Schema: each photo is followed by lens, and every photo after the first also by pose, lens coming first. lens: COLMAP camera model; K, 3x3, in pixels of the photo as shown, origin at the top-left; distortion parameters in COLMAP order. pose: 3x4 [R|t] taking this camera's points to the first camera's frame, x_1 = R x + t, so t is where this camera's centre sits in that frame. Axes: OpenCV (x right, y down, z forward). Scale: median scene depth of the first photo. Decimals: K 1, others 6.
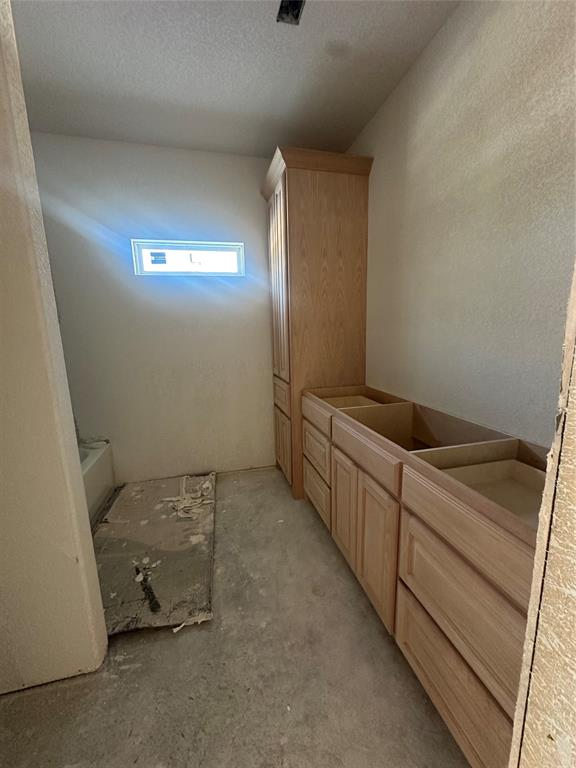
lens RADIAL K [[303.4, 0, 287.5], [0, 303.4, 383.9], [0, 0, 1]] dist [0.001651, 0.000510]
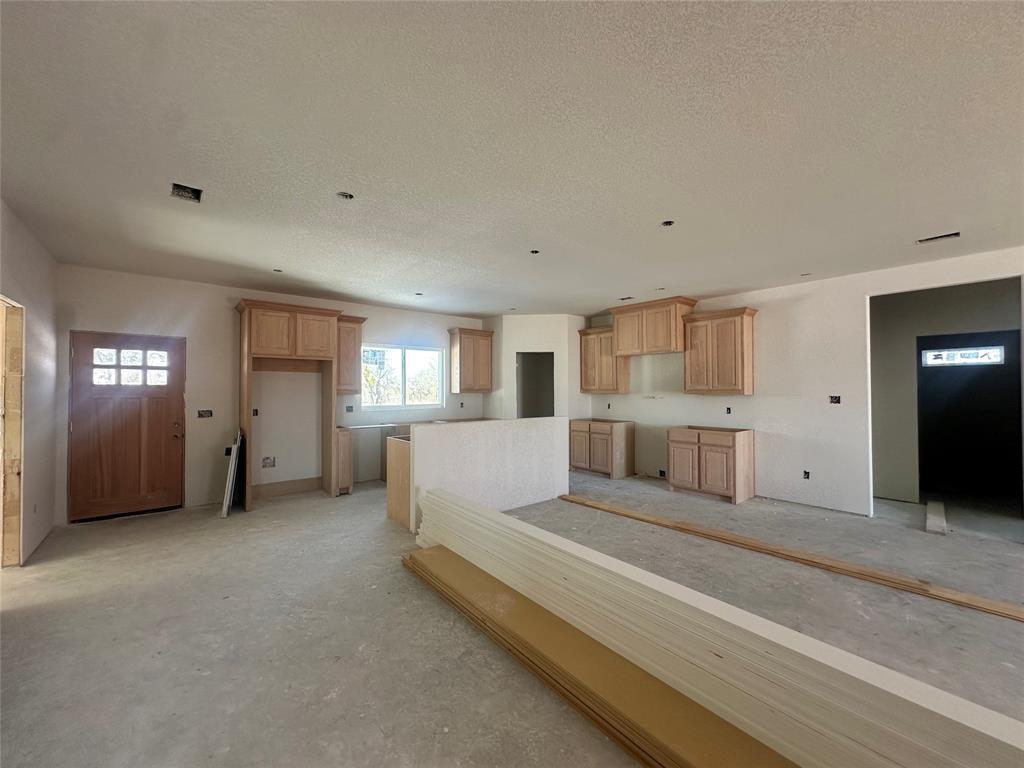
lens RADIAL K [[404.5, 0, 511.9], [0, 404.5, 385.5], [0, 0, 1]] dist [0.001651, 0.000510]
pose [[0.404127, 0.011982, -0.914624, 0.866774], [-0.165660, 0.984337, -0.060302, 0.385524], [0.899576, 0.175887, 0.399783, -2.502923]]
